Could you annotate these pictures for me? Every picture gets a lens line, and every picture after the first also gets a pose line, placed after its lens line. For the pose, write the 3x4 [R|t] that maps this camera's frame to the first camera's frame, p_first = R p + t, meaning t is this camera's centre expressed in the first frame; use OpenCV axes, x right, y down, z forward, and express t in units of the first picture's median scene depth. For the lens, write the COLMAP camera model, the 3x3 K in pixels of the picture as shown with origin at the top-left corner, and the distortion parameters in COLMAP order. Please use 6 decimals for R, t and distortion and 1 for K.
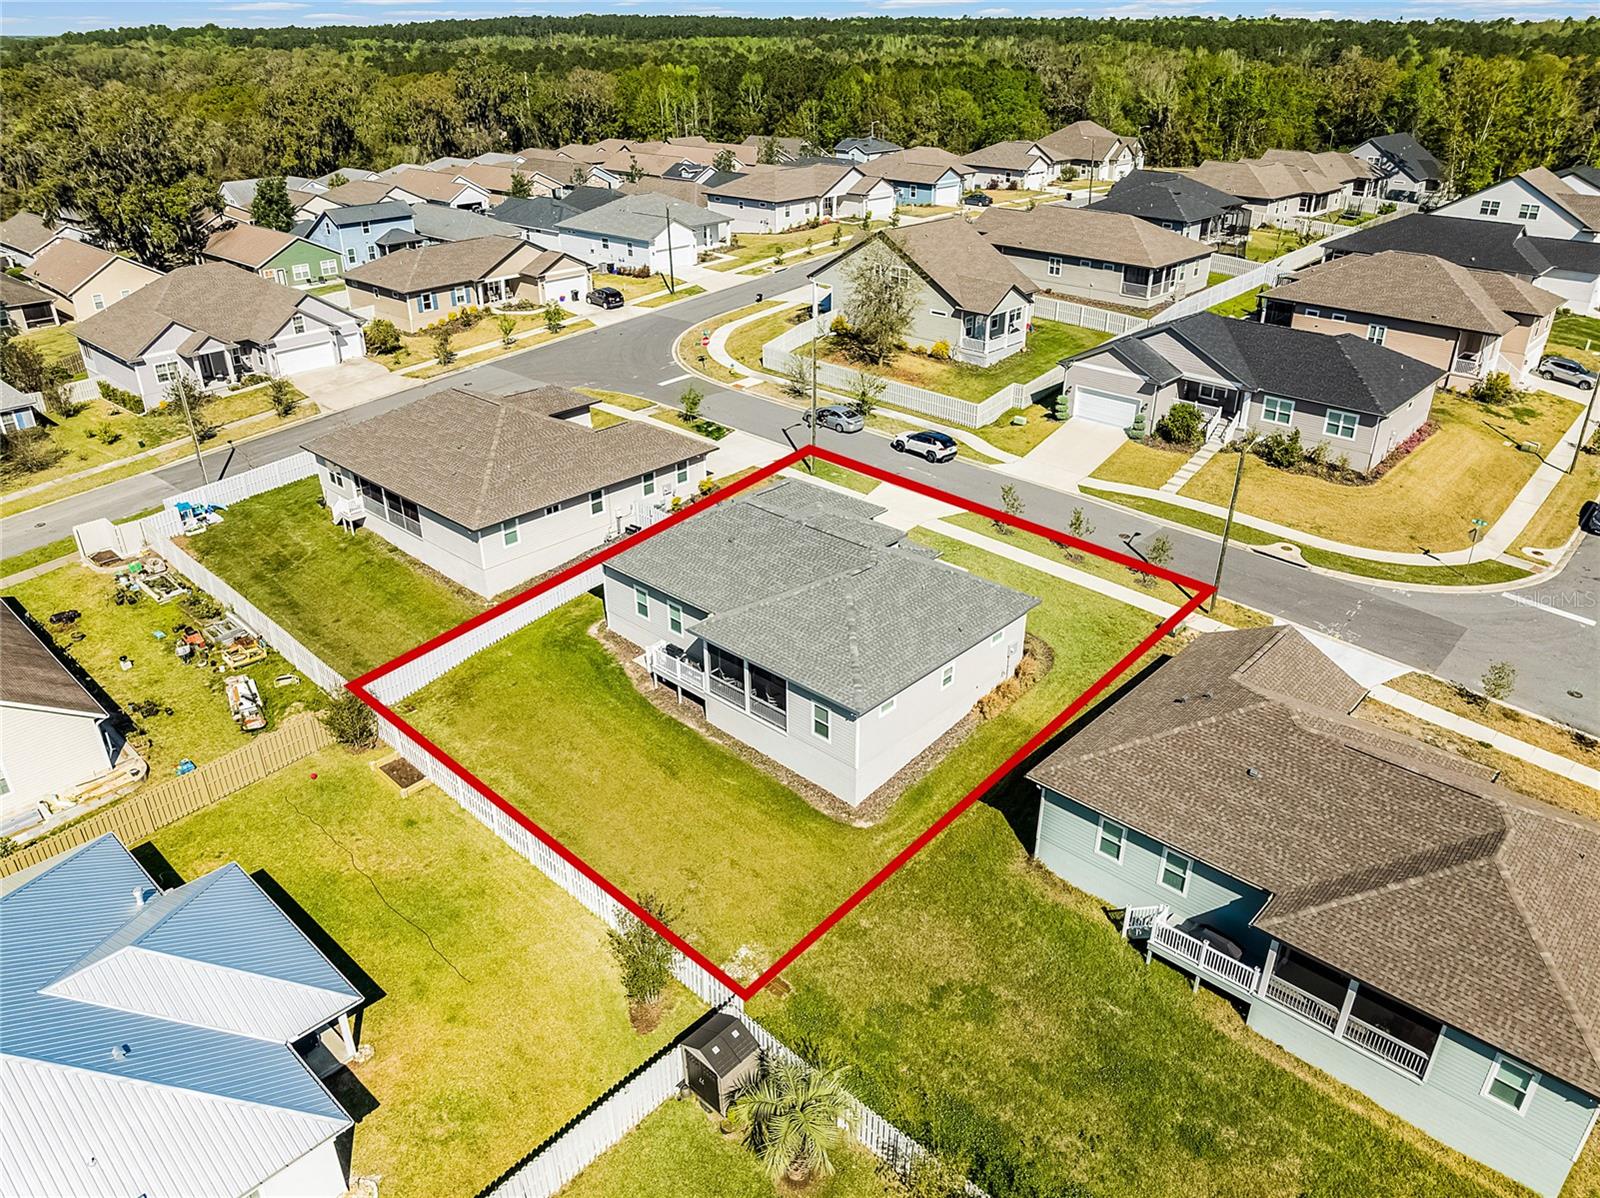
lens RADIAL K [[1120.1, 0, 800.0], [0, 1120.1, 599.0], [0, 0, 1]] dist [-0.043858, -0.001481]
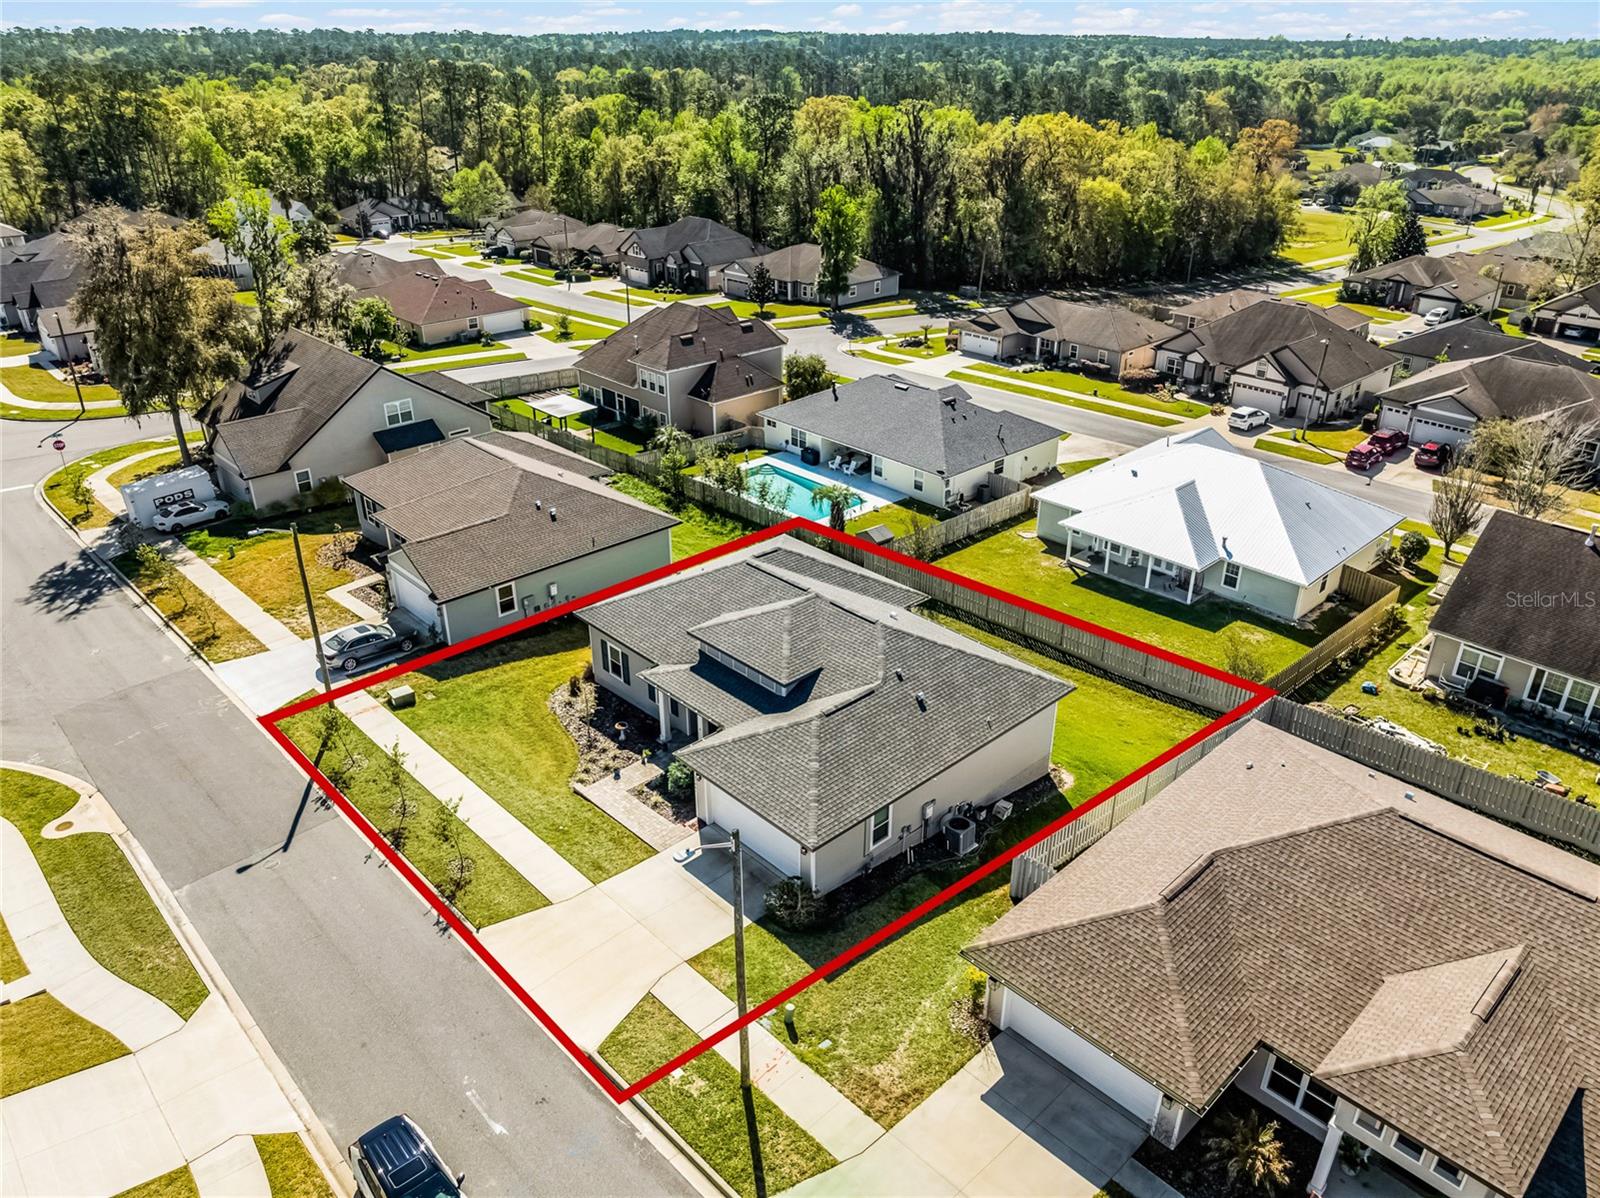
lens RADIAL K [[1120.1, 0, 800.0], [0, 1120.1, 599.0], [0, 0, 1]] dist [-0.043858, -0.001481]
pose [[-0.998053, -0.028997, 0.055217, -0.028317], [0.027598, 0.588619, 0.807940, -0.587190], [-0.055930, 0.807891, -0.586673, 1.151358]]
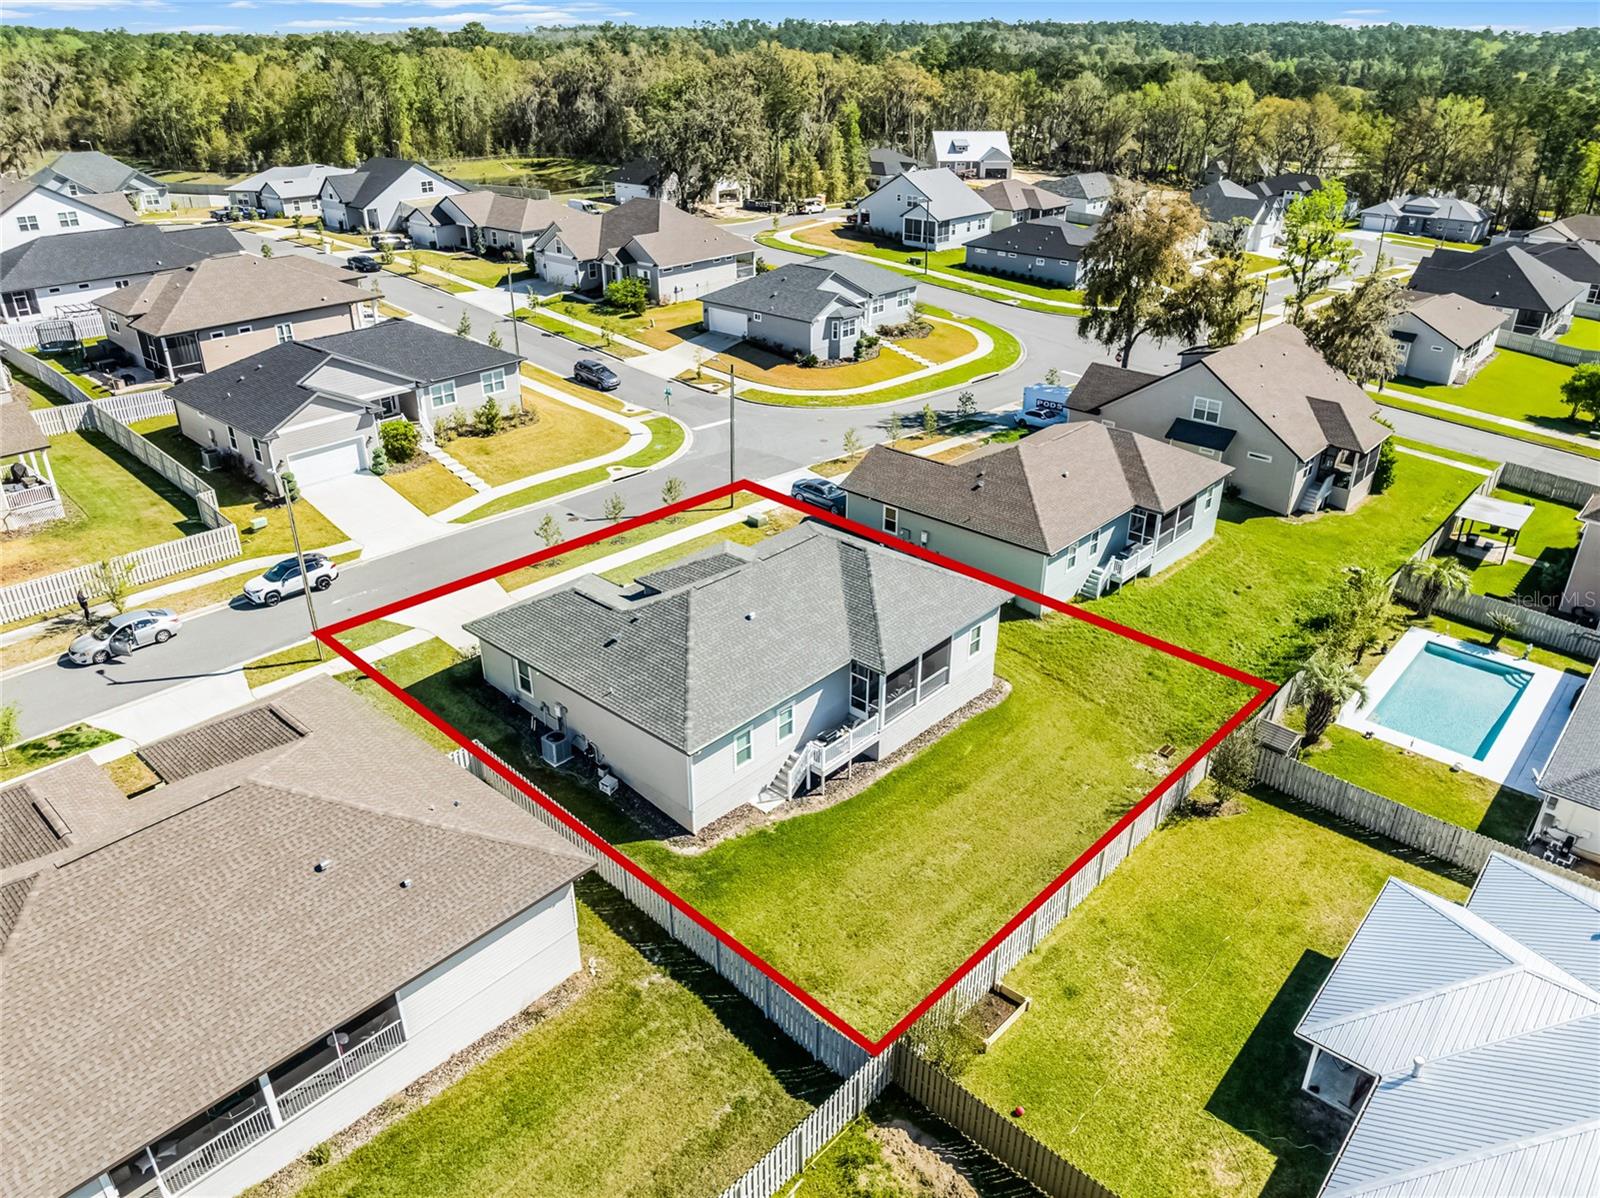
lens RADIAL K [[1120.1, 0, 800.0], [0, 1120.1, 599.0], [0, 0, 1]] dist [-0.043858, -0.001481]
pose [[-0.018580, -0.449768, 0.892952, -0.639985], [0.455339, 0.791307, 0.408045, -0.308551], [-0.890124, 0.414177, 0.190094, 0.608199]]
